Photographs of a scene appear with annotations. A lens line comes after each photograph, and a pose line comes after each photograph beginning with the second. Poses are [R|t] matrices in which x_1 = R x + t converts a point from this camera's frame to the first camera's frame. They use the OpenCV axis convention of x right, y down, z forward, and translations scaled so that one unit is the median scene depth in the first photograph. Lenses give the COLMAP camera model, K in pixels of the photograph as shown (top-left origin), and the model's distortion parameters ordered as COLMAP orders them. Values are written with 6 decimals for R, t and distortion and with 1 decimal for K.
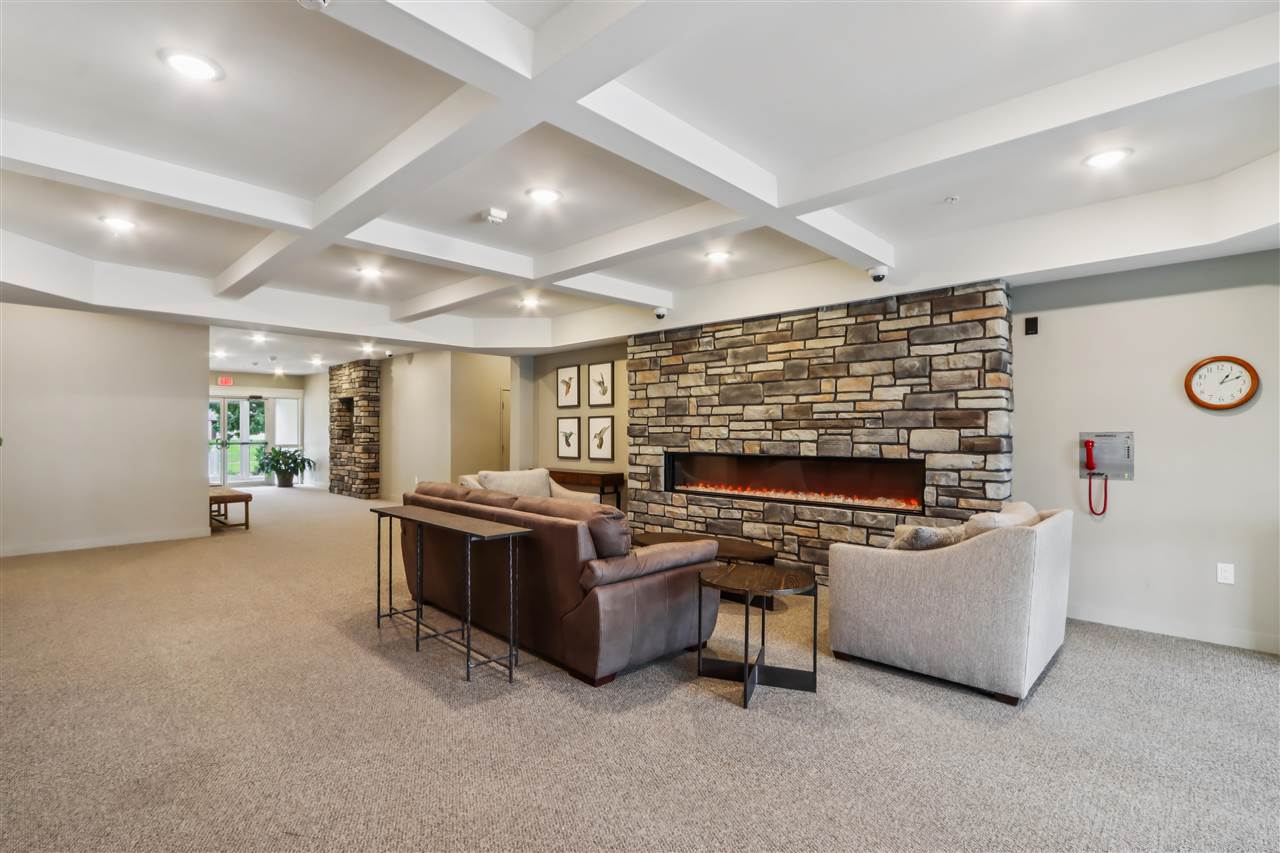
lens RADIAL K [[605.8, 0, 636.9], [0, 605.8, 428.9], [0, 0, 1]] dist [-0.000686, 0.000210]
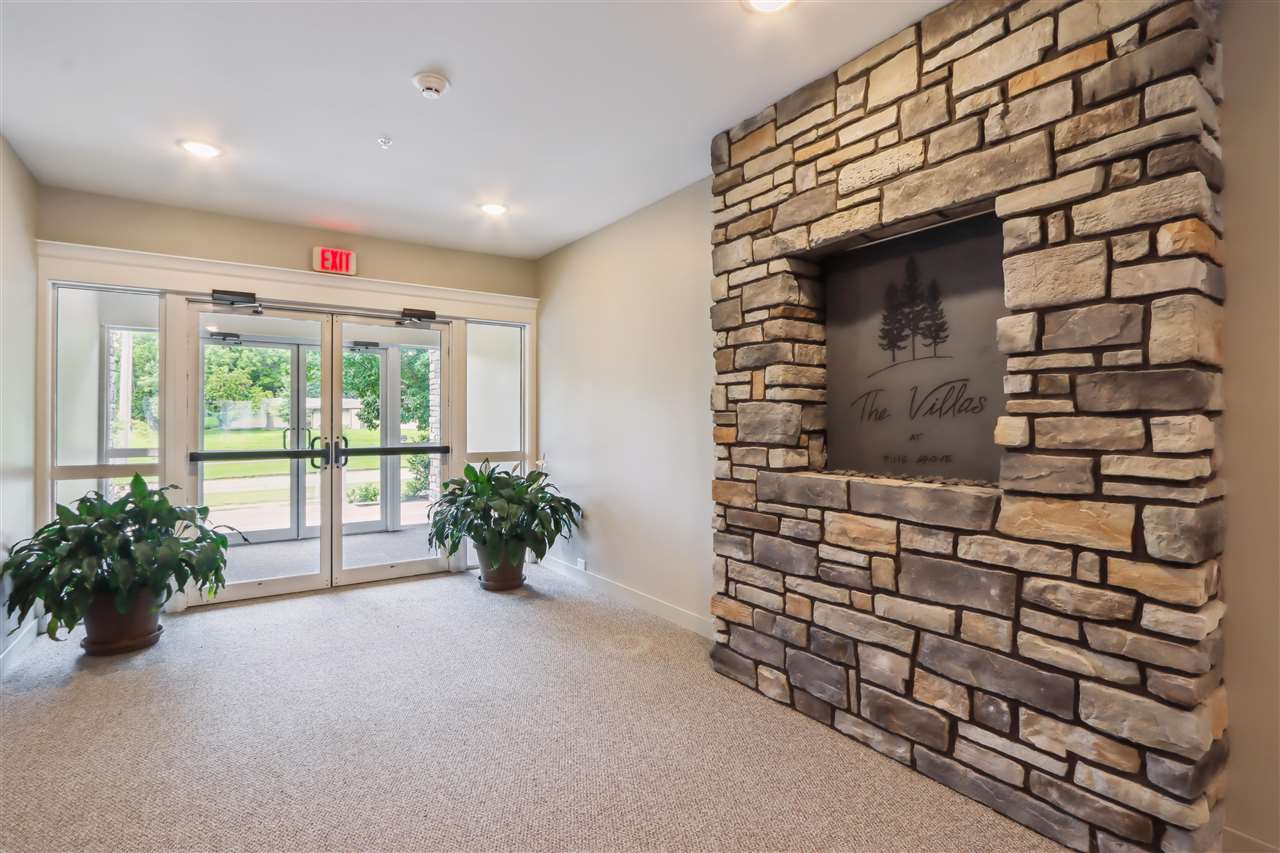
lens RADIAL K [[602.3, 0, 638.2], [0, 602.3, 411.3], [0, 0, 1]] dist [-0.015430, 0.000362]
pose [[0.979763, -0.003995, -0.200123, -1.032173], [0.002352, 0.999962, -0.008446, 0.012185], [0.200149, 0.007804, 0.979734, 1.623538]]
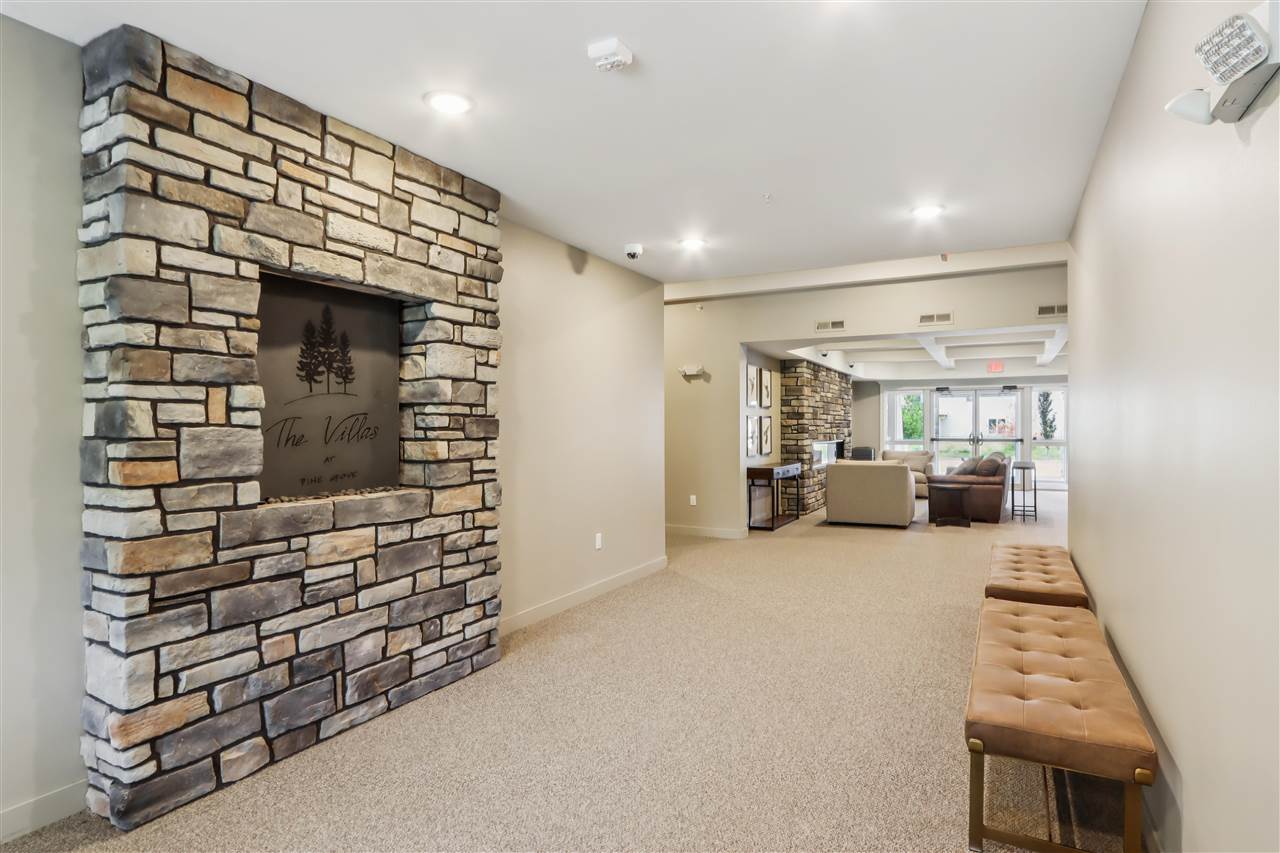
lens RADIAL K [[674.0, 0, 640.7], [0, 674.0, 418.6], [0, 0, 1]] dist [-0.014802, 0.000077]
pose [[-0.257223, 0.012436, 0.966272, -1.494532], [-0.003492, 0.999899, -0.013798, 0.000969], [-0.966346, -0.006923, -0.257154, 1.946093]]
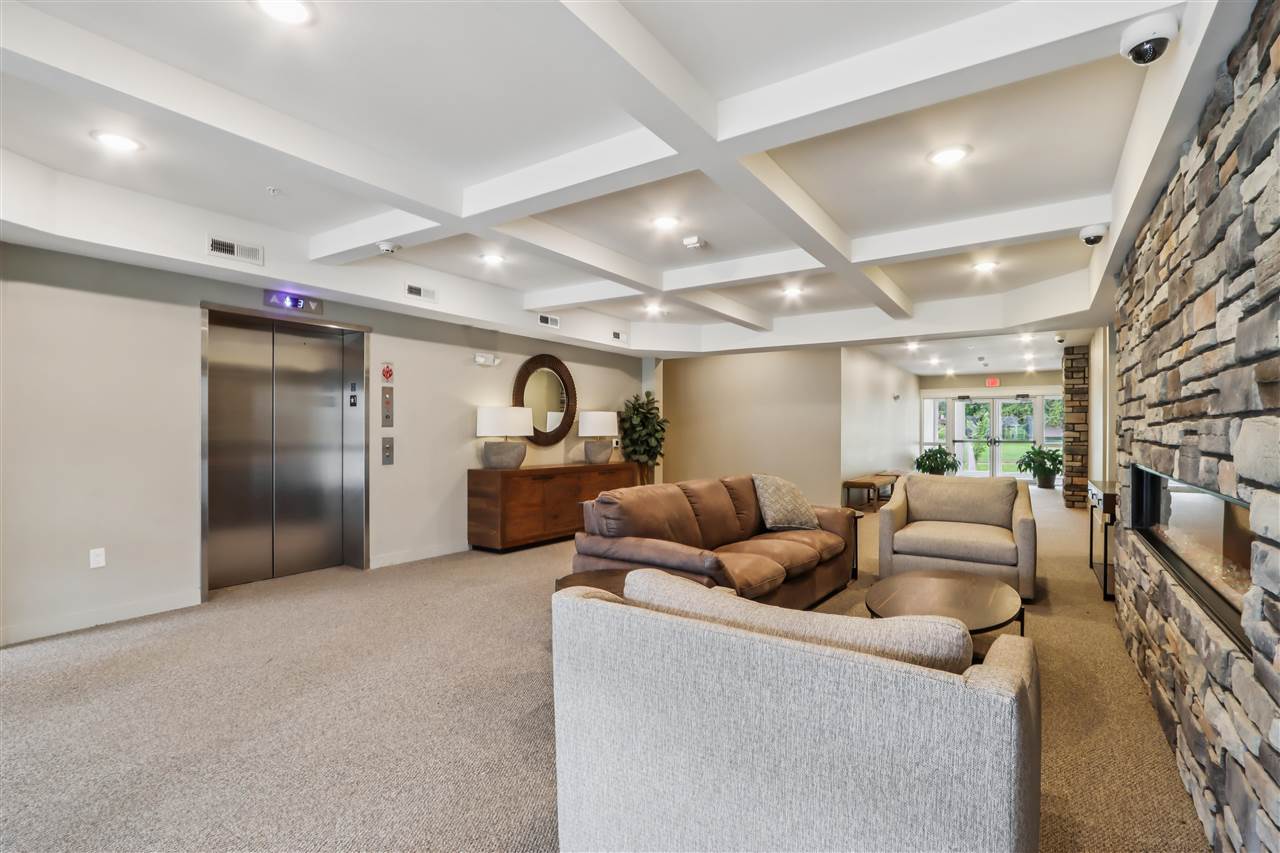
lens RADIAL K [[605.8, 0, 636.9], [0, 605.8, 428.9], [0, 0, 1]] dist [-0.000686, 0.000210]
pose [[0.169705, -0.003698, -0.985488, 0.593708], [0.004622, 0.999985, -0.002957, 0.005619], [0.985484, -0.004053, 0.169720, 0.461084]]
